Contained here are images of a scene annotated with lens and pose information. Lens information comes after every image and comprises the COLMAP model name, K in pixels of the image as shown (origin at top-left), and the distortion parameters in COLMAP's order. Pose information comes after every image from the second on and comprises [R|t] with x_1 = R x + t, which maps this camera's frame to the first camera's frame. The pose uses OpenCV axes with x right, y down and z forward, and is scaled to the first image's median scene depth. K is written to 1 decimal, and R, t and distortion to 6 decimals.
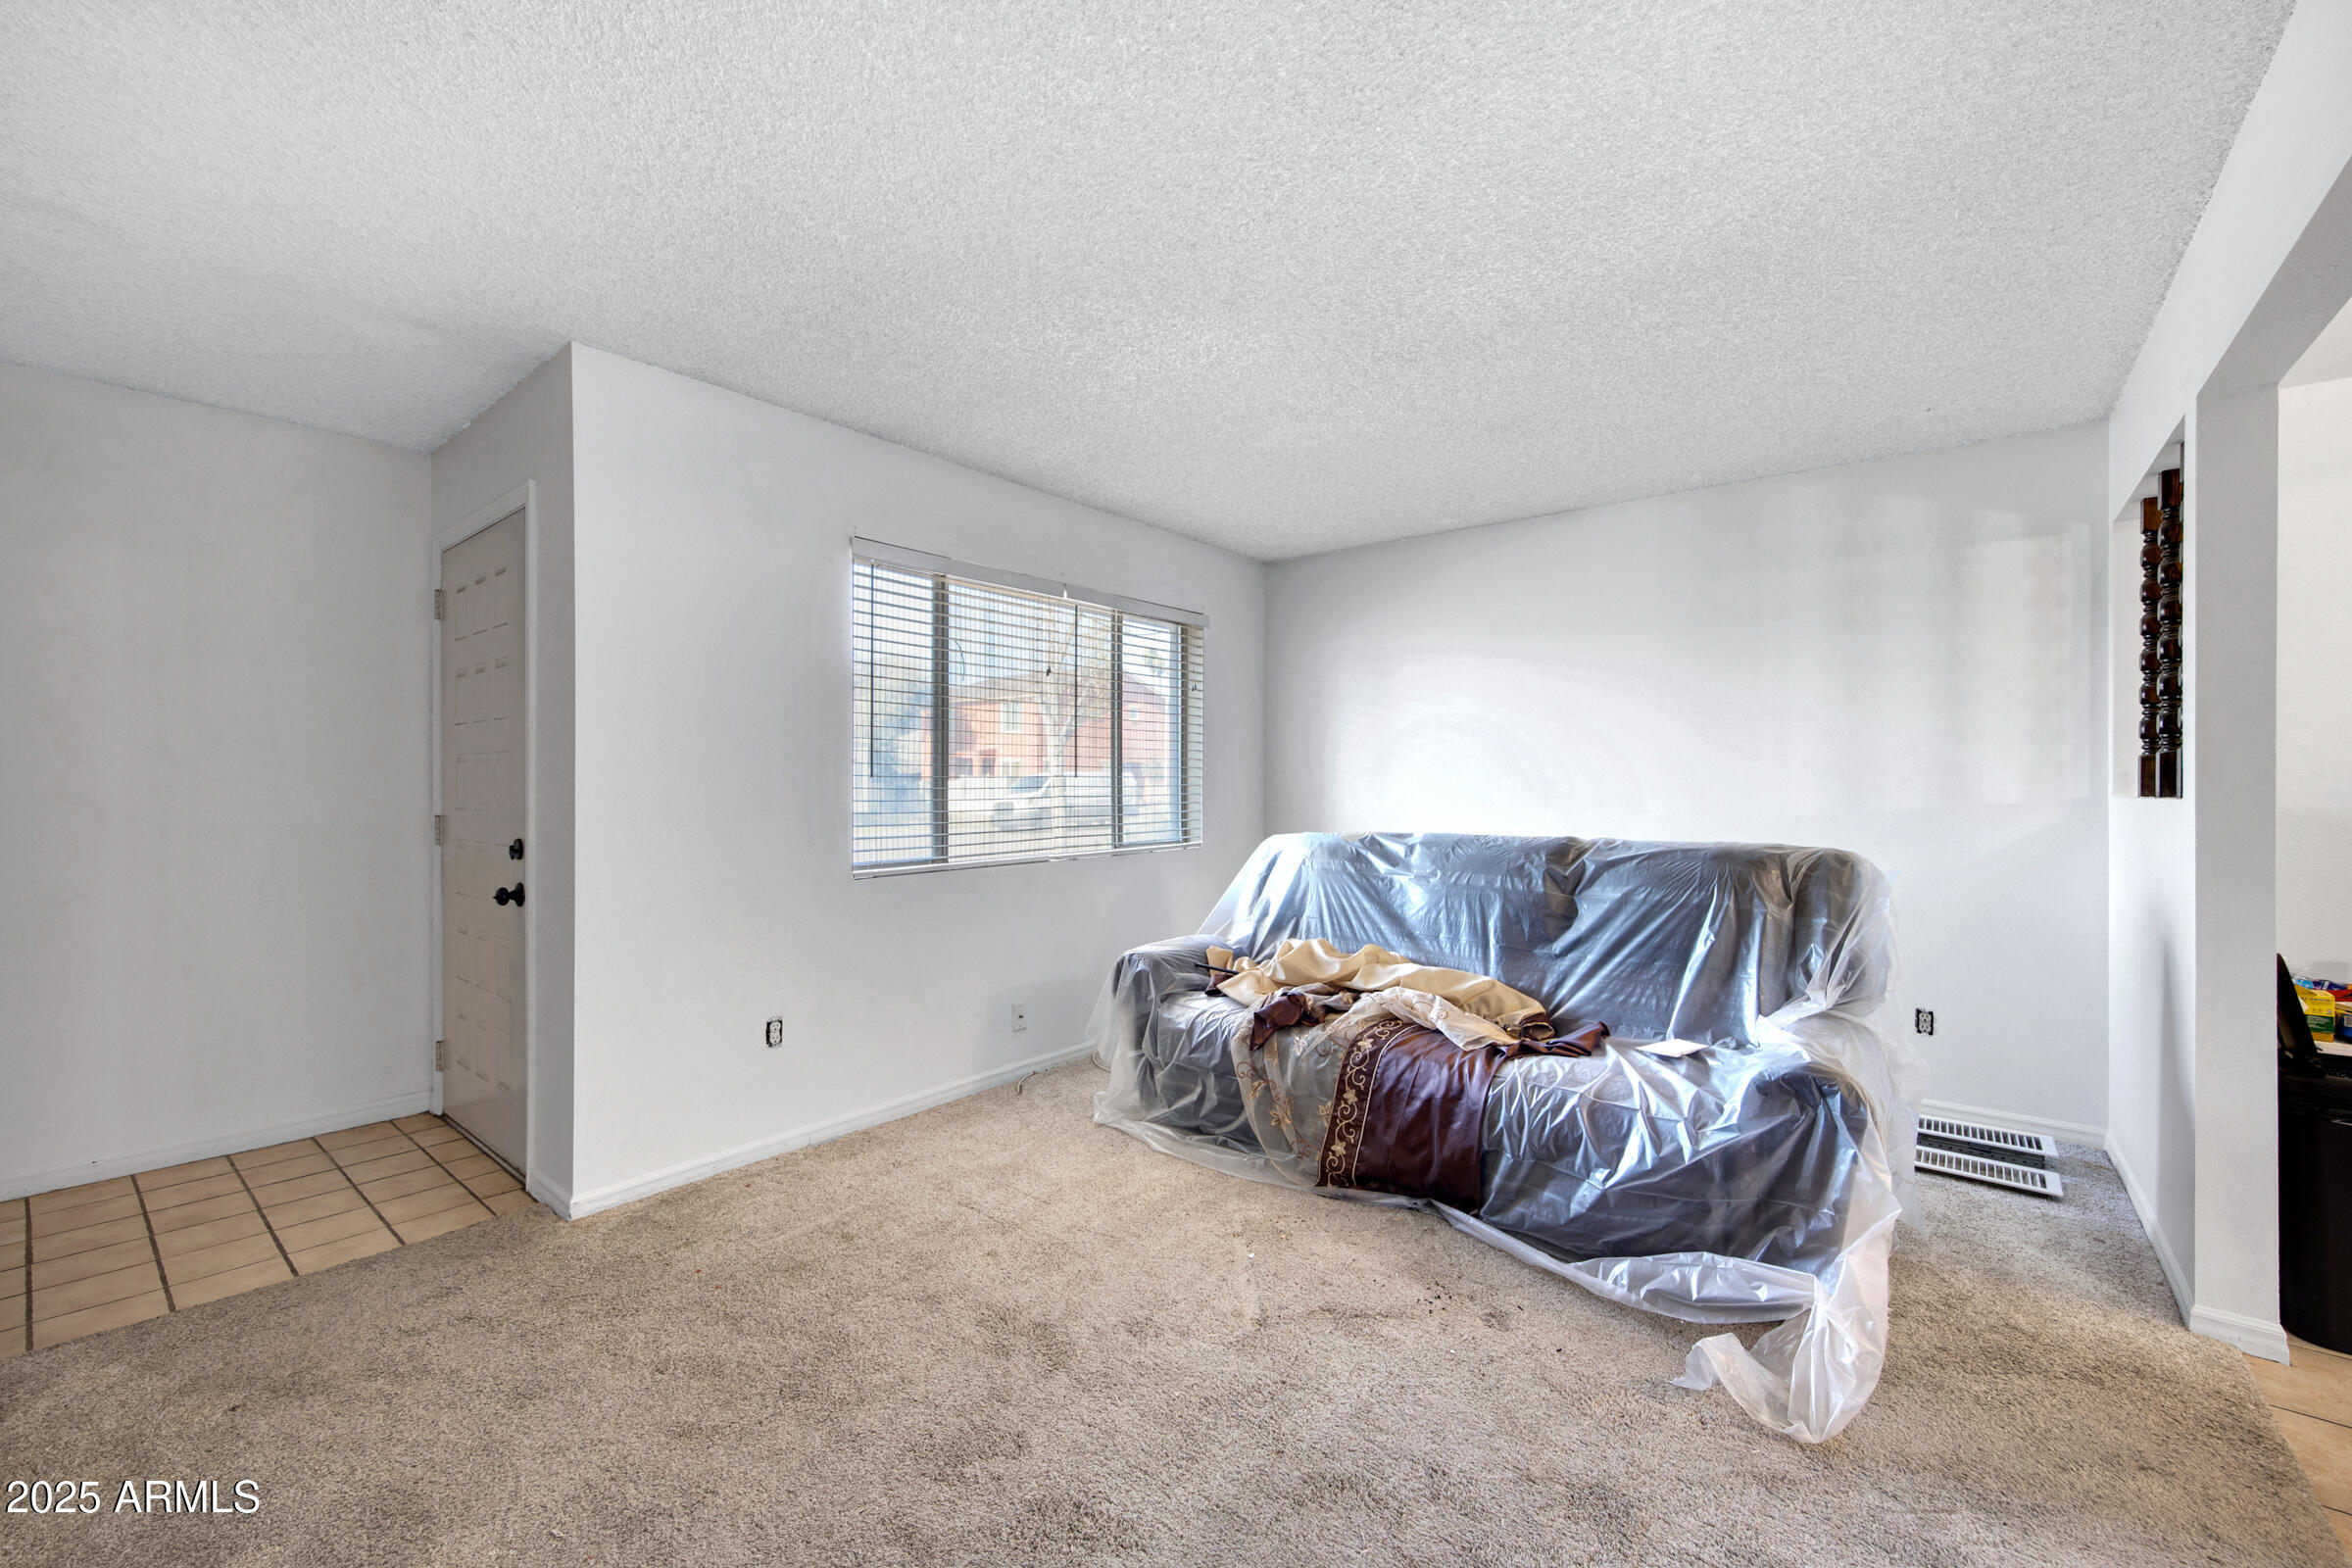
lens RADIAL K [[921.0, 0, 1175.4], [0, 921.0, 783.2], [0, 0, 1]] dist [0.009301, 0.000149]
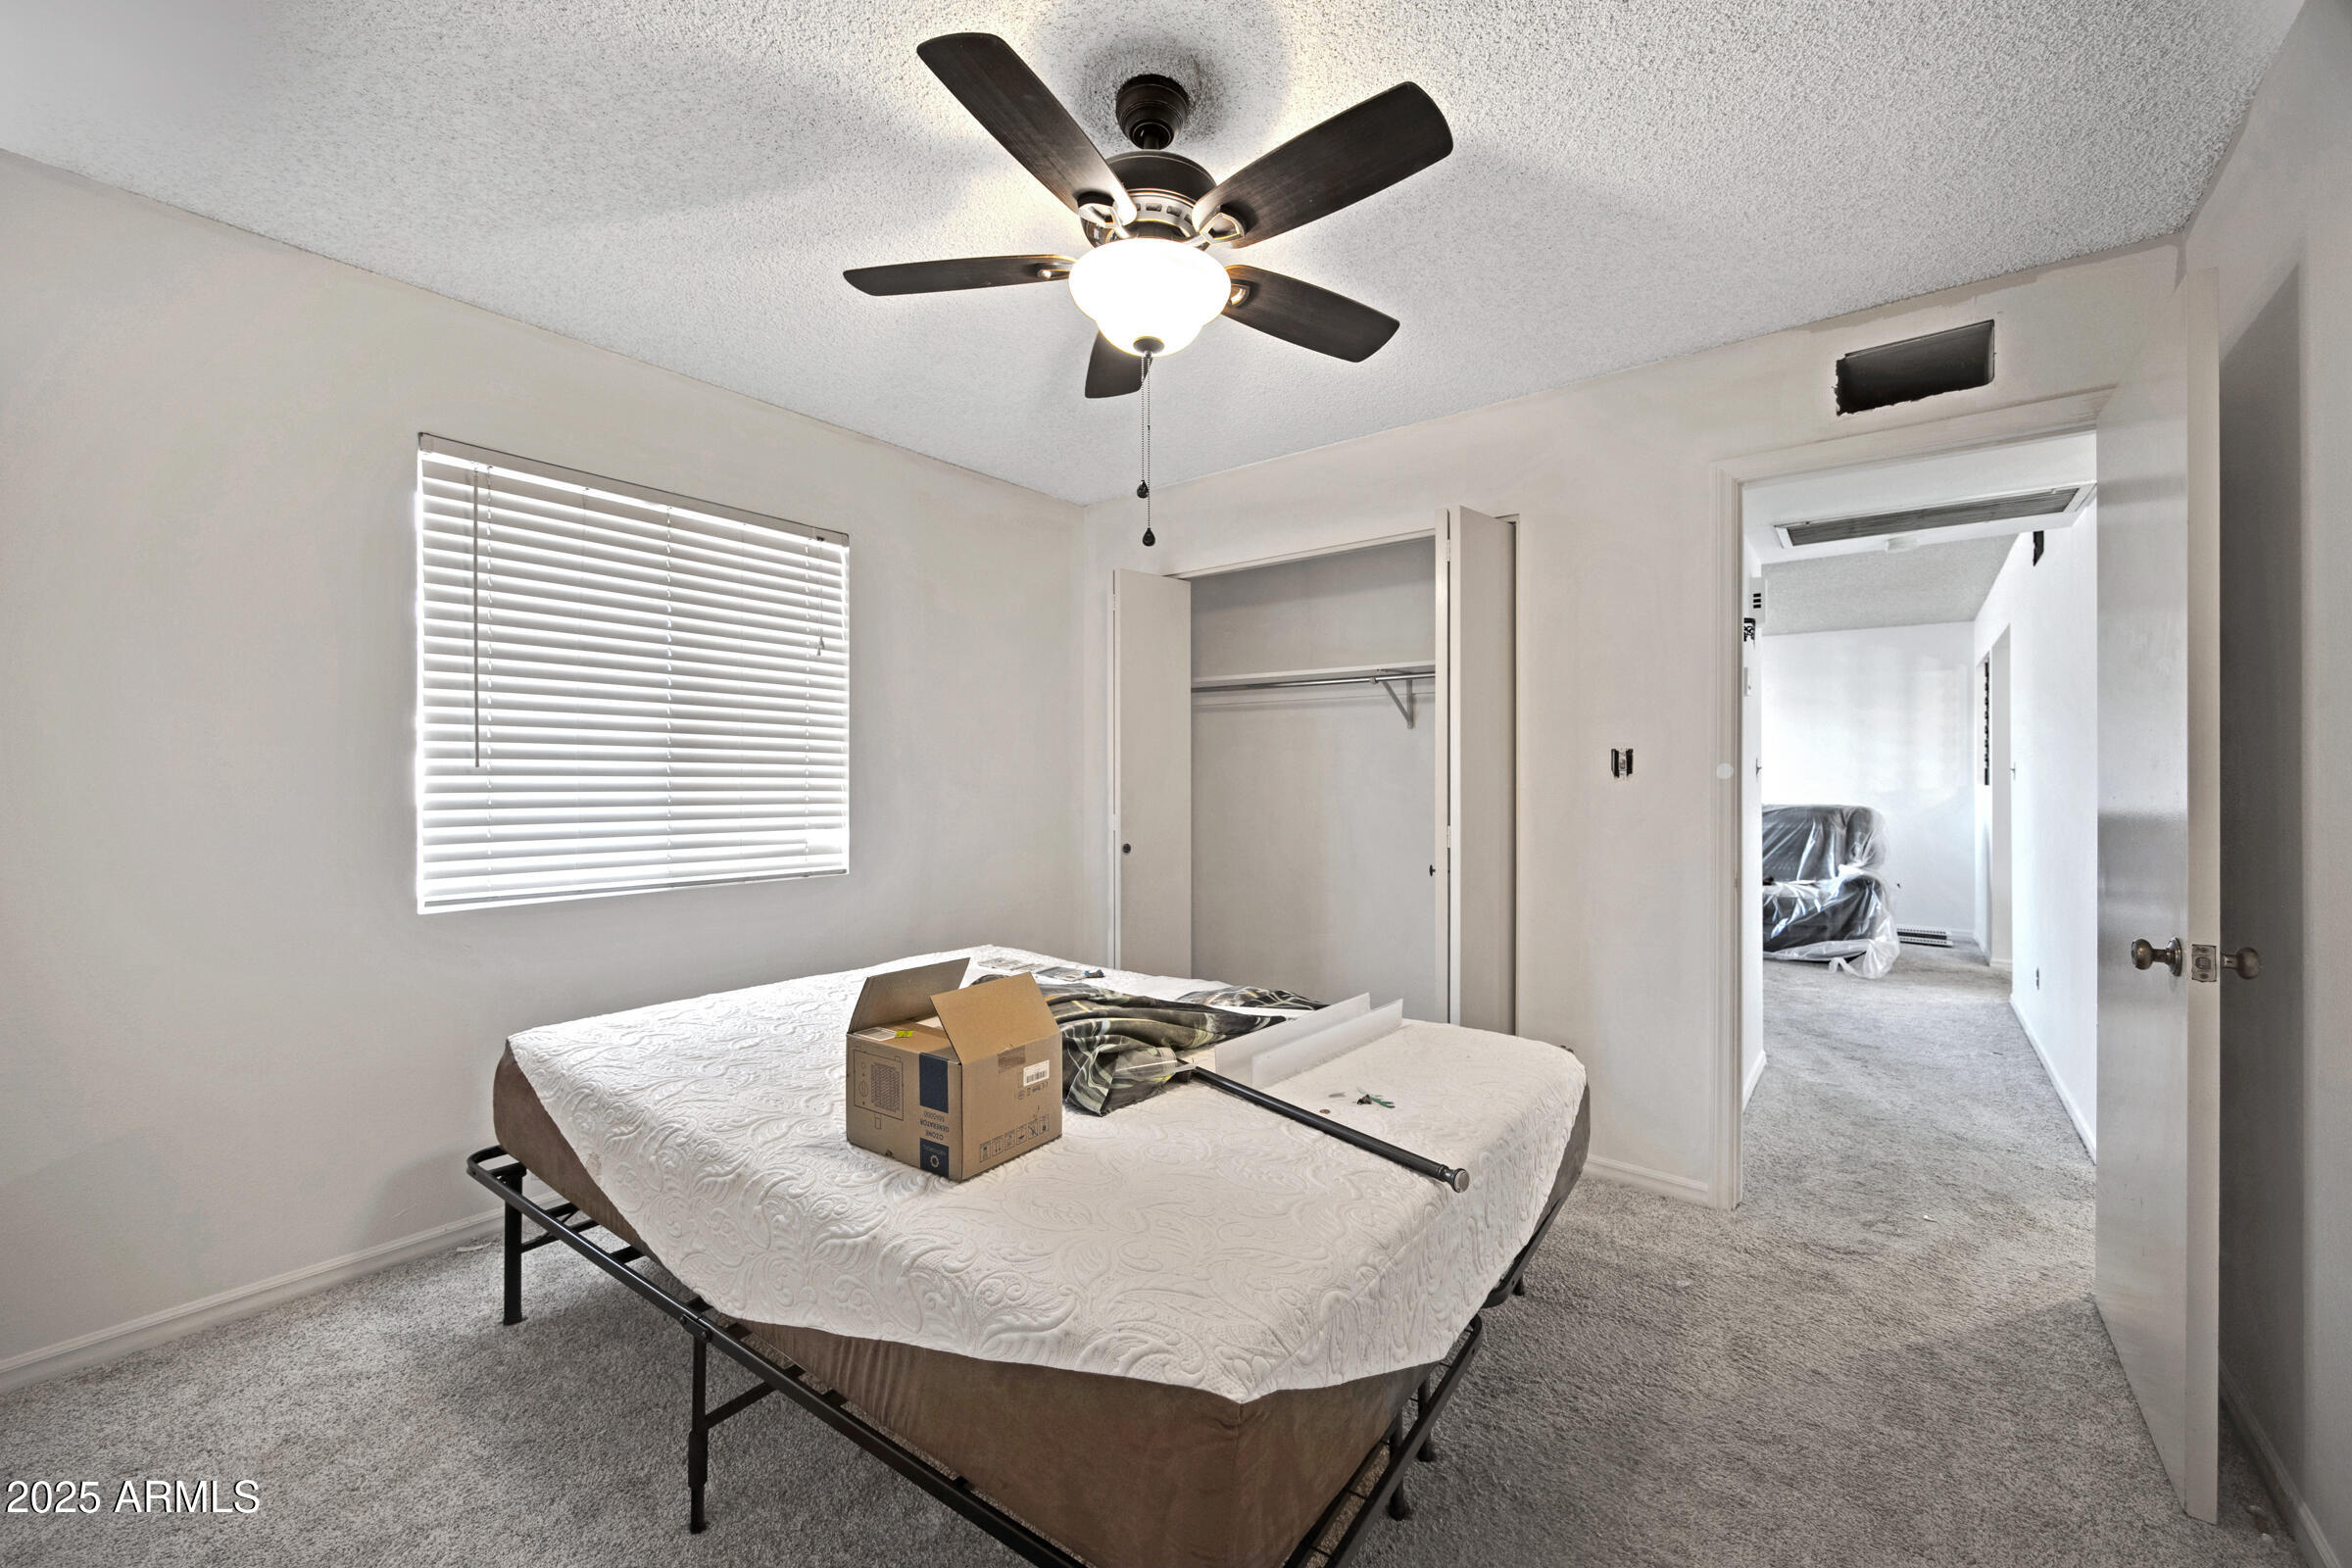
lens RADIAL K [[921.0, 0, 1169.6], [0, 921.0, 774.8], [0, 0, 1]] dist [0.009301, 0.000149]
pose [[0.999601, 0.005008, 0.027810, -1.271252], [-0.004575, 0.999867, -0.015623, 0.038186], [-0.027885, 0.015490, 0.999491, -1.495677]]
